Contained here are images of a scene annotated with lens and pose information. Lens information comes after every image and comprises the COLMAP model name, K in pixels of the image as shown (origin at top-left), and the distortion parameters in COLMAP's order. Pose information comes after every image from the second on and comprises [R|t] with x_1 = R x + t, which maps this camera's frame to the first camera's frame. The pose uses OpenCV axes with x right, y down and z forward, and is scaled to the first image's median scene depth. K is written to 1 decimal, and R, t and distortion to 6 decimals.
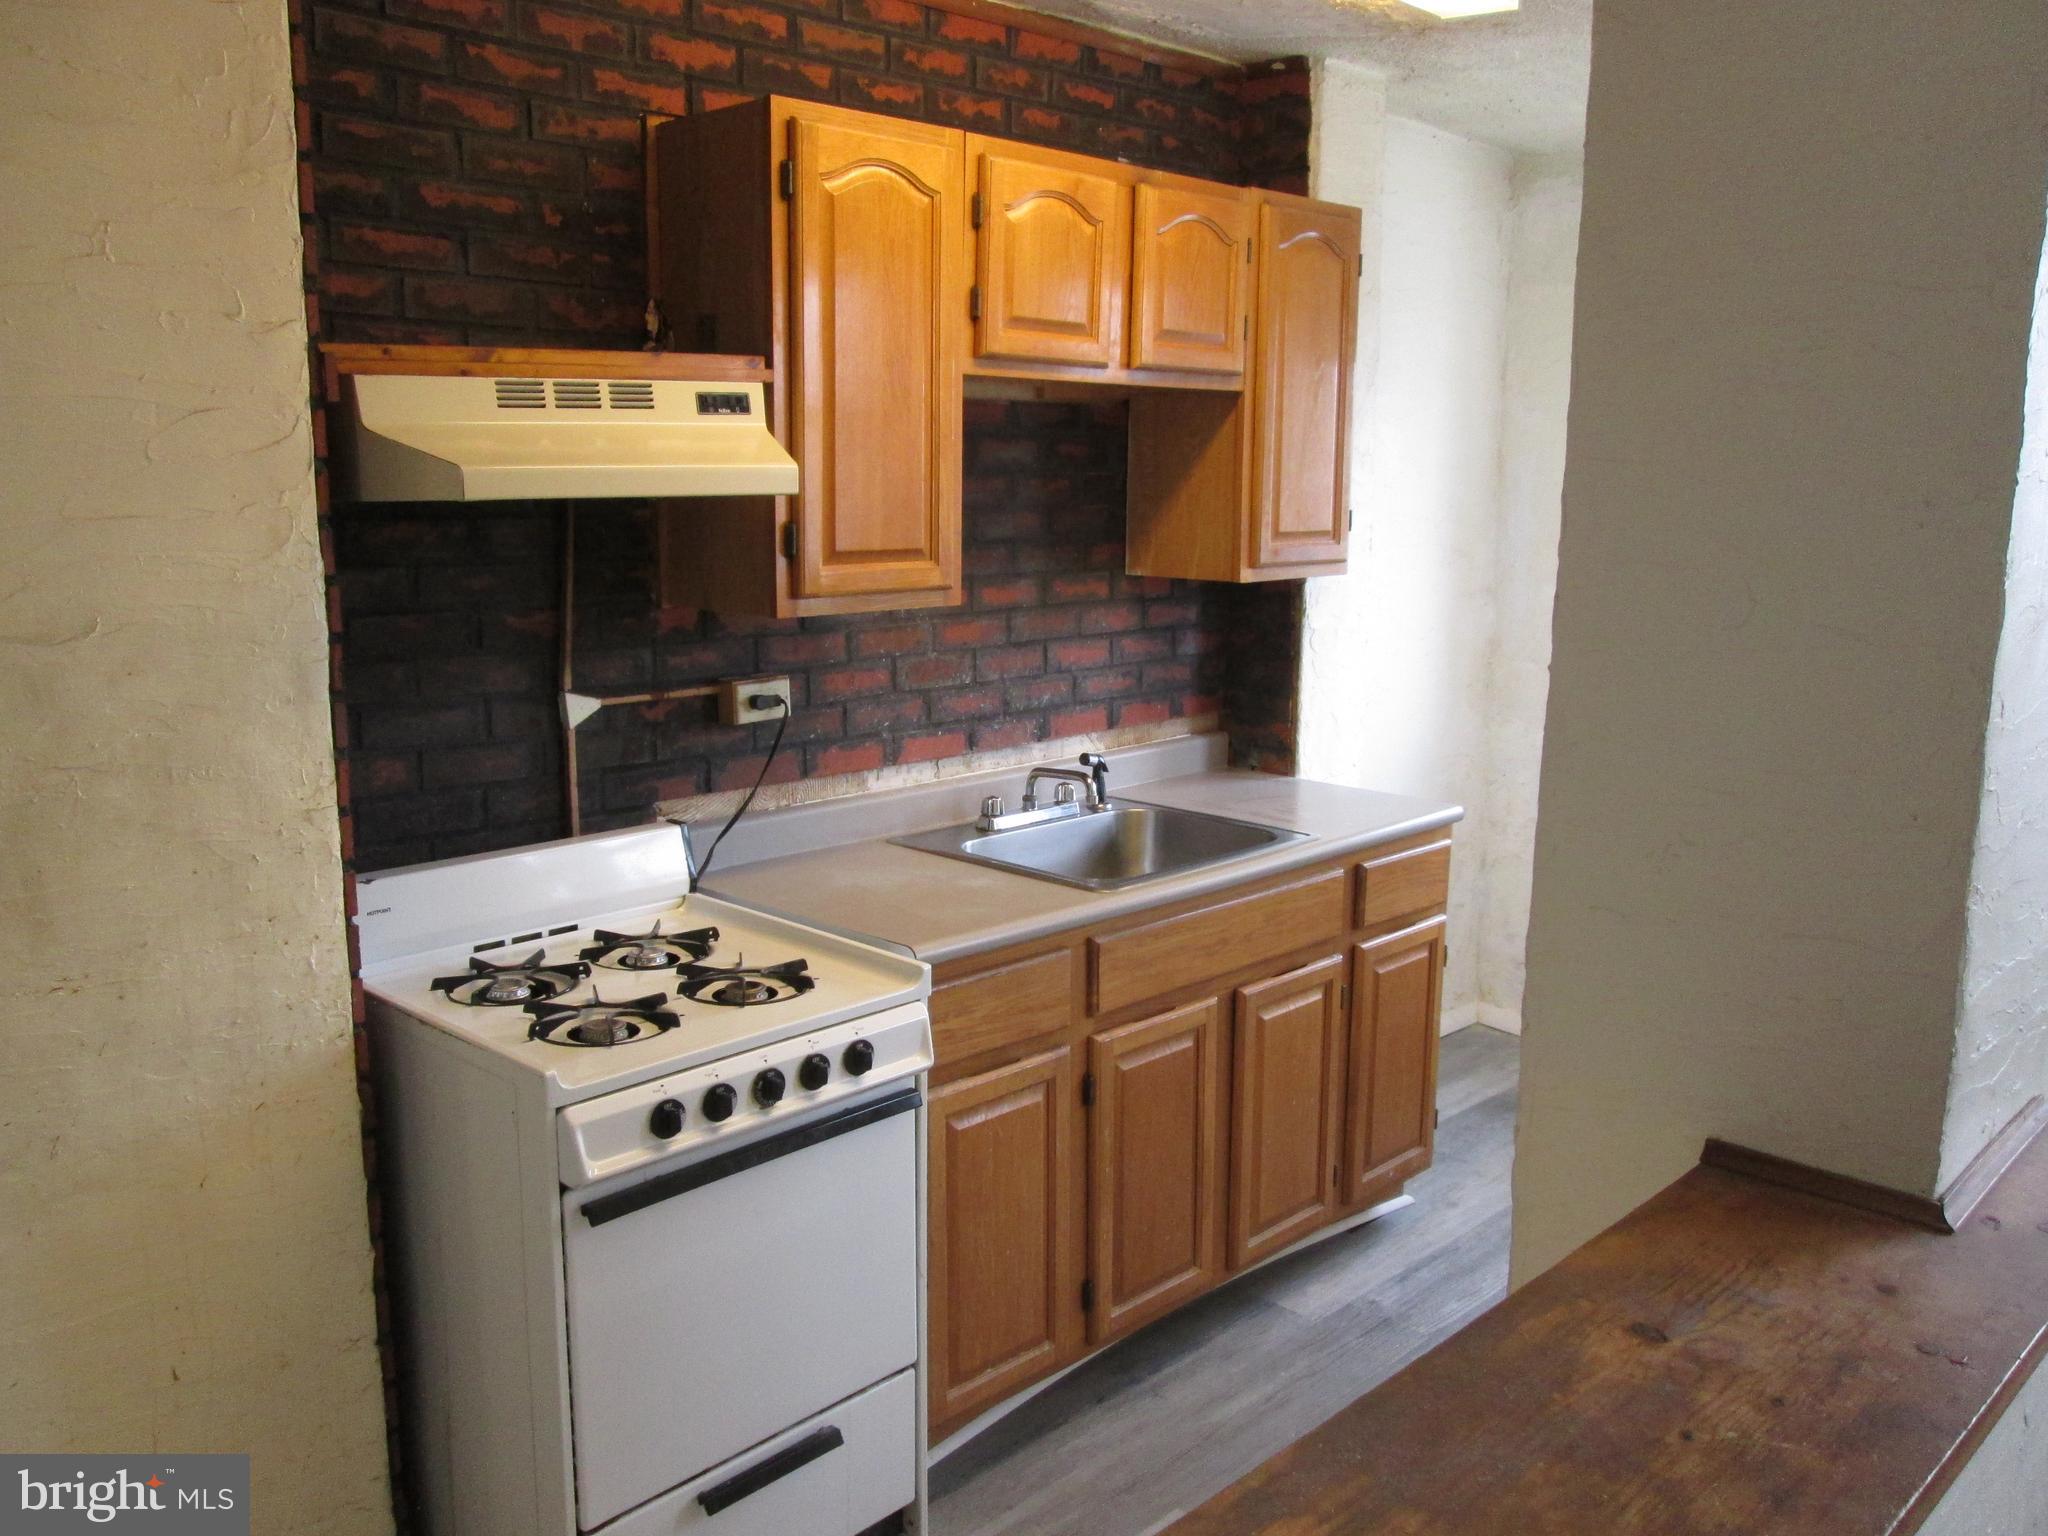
lens RADIAL K [[1700.1, 0, 1031.3], [0, 1700.1, 708.7], [0, 0, 1]] dist [-0.047996, 0.027532]
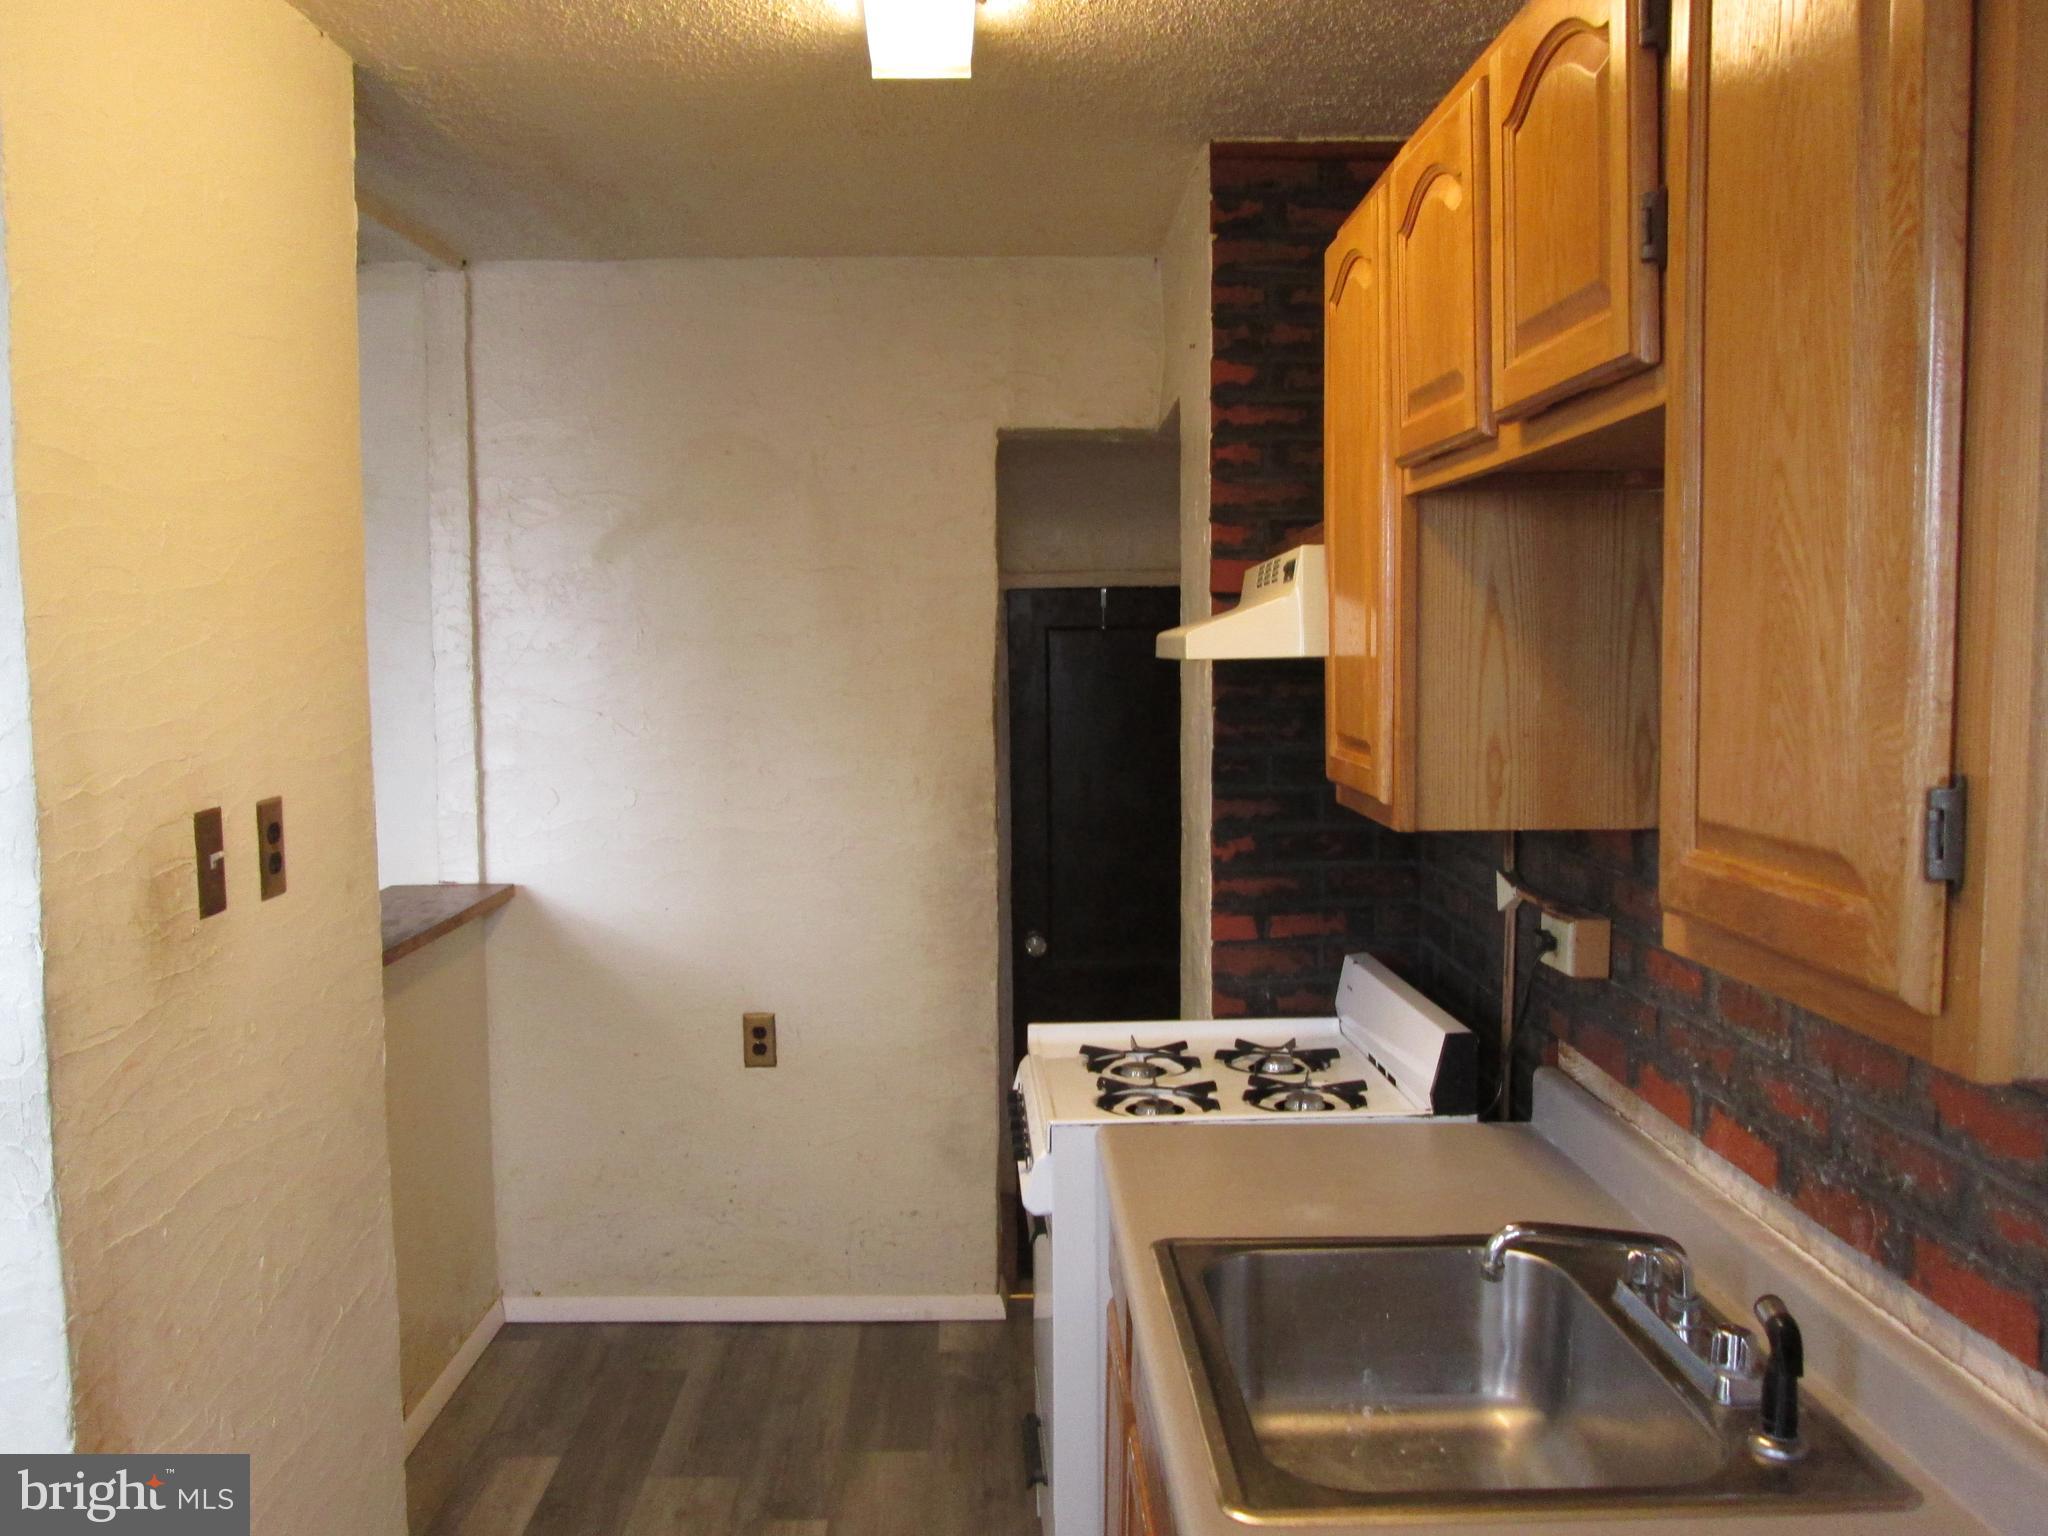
lens RADIAL K [[1700.1, 0, 1027.6], [0, 1700.1, 759.7], [0, 0, 1]] dist [-0.047996, 0.027532]
pose [[-0.700069, 0.043769, -0.712733, 0.551197], [-0.106233, 0.980629, 0.164567, -0.187579], [0.706129, 0.190924, -0.681858, 1.368697]]
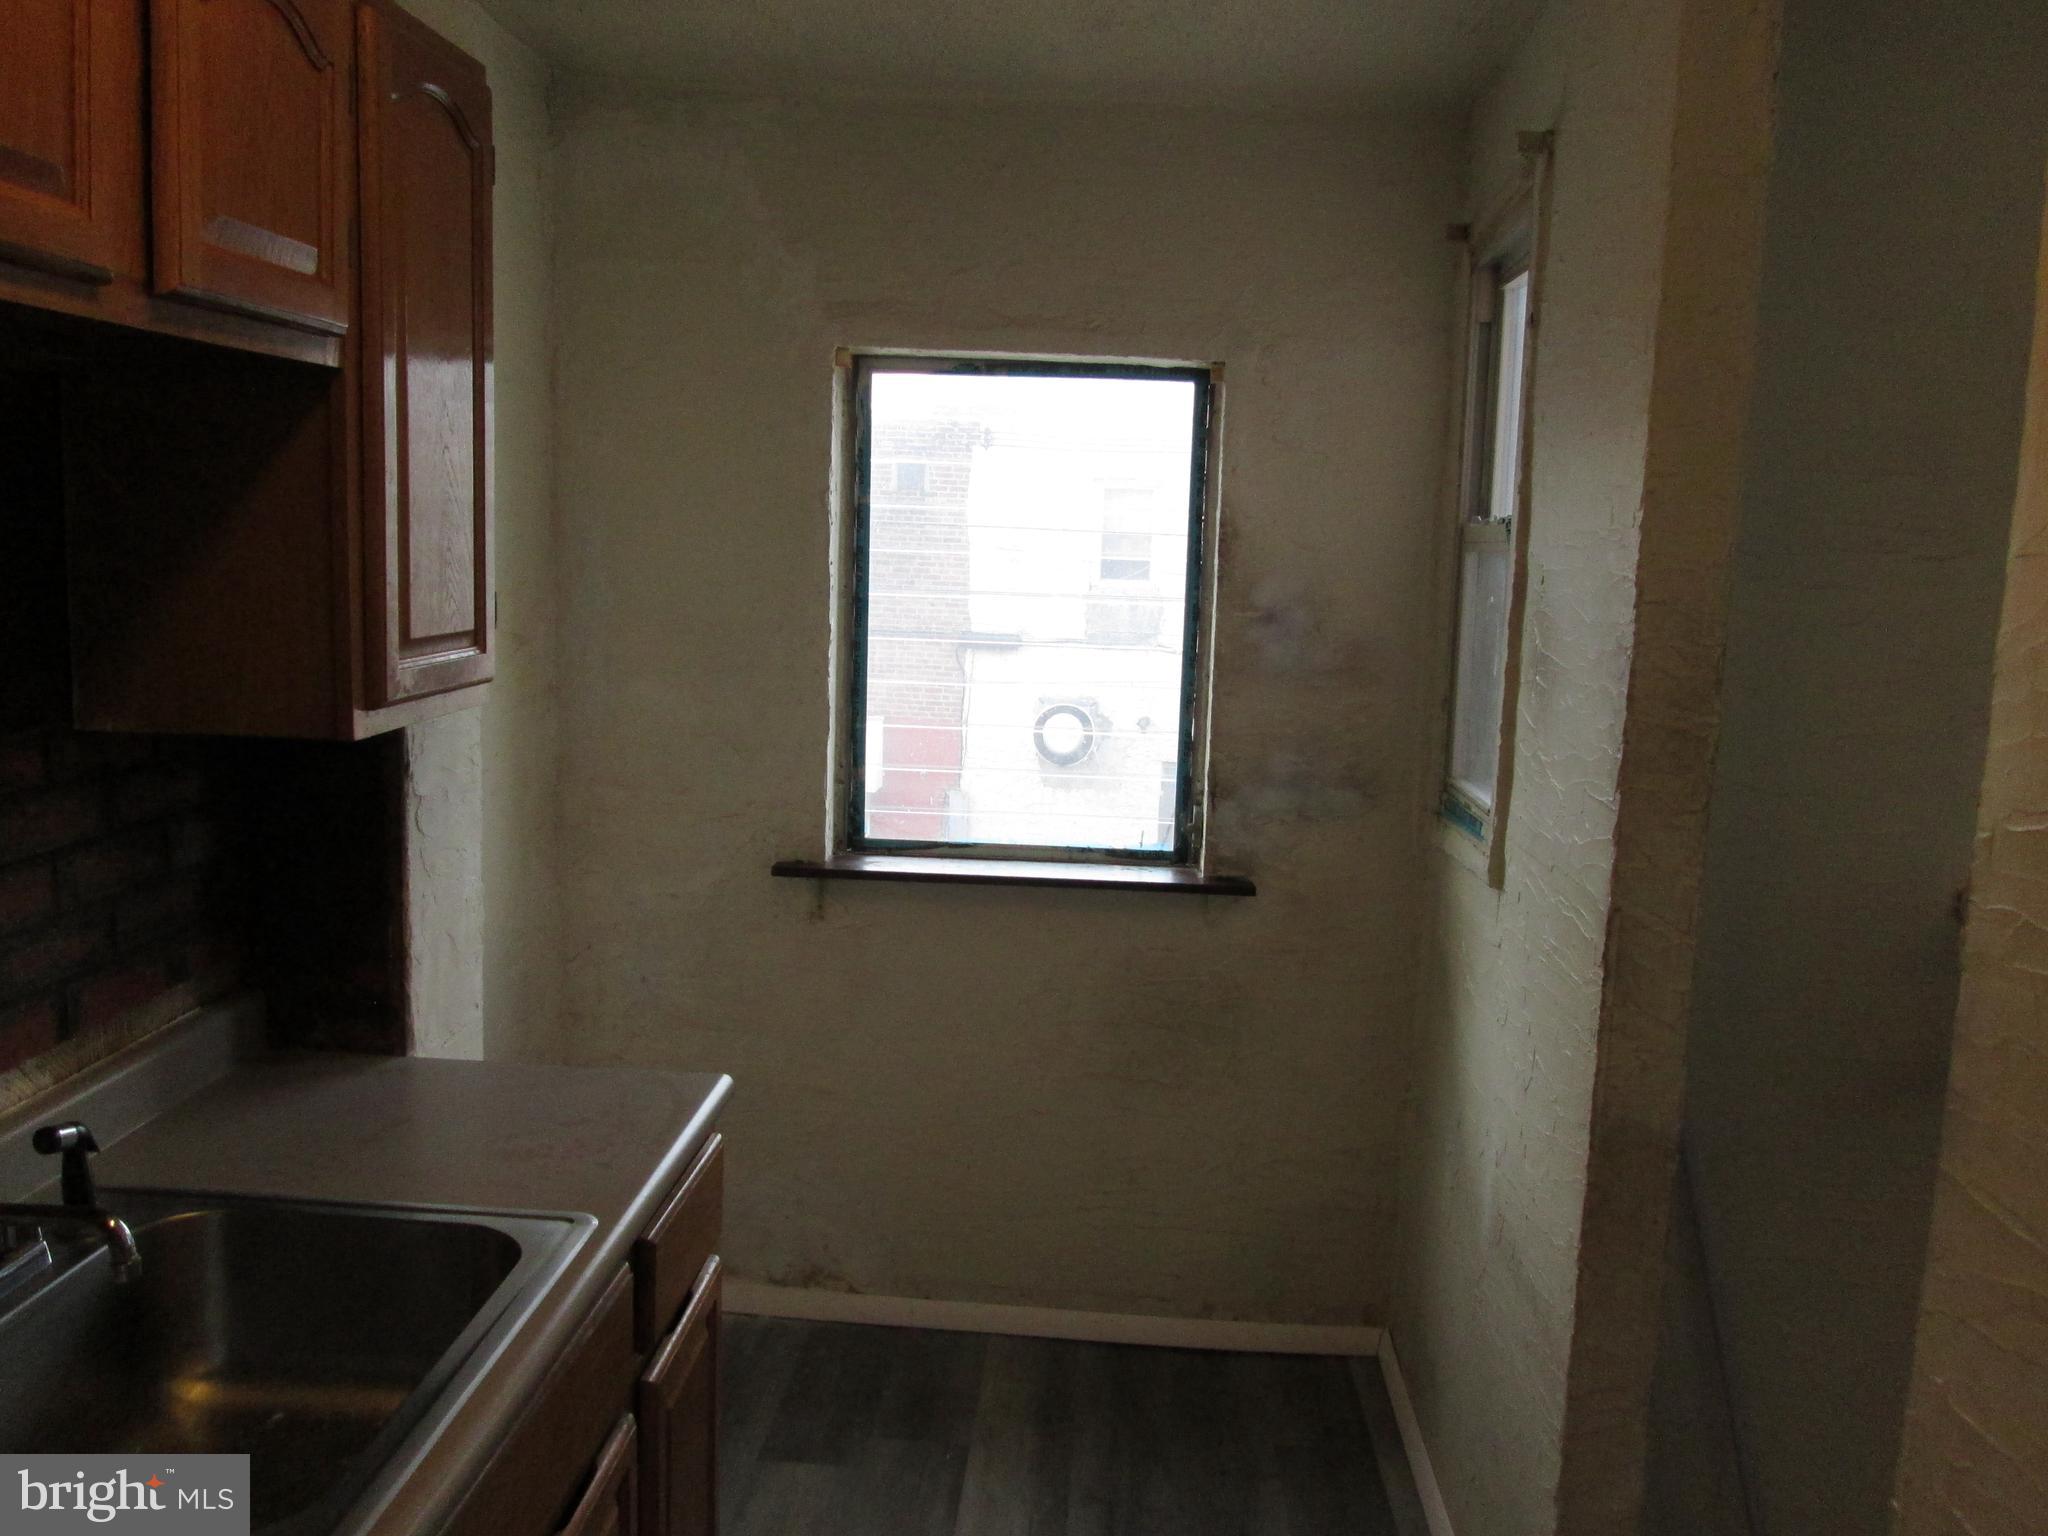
lens RADIAL K [[1700.1, 0, 1024.0], [0, 1700.1, 739.4], [0, 0, 1]] dist [-0.047996, 0.027532]
pose [[0.756589, -0.069748, 0.650160, -0.068620], [0.074452, 0.997018, 0.020318, -0.083904], [-0.649638, 0.033034, 0.759526, 0.575211]]
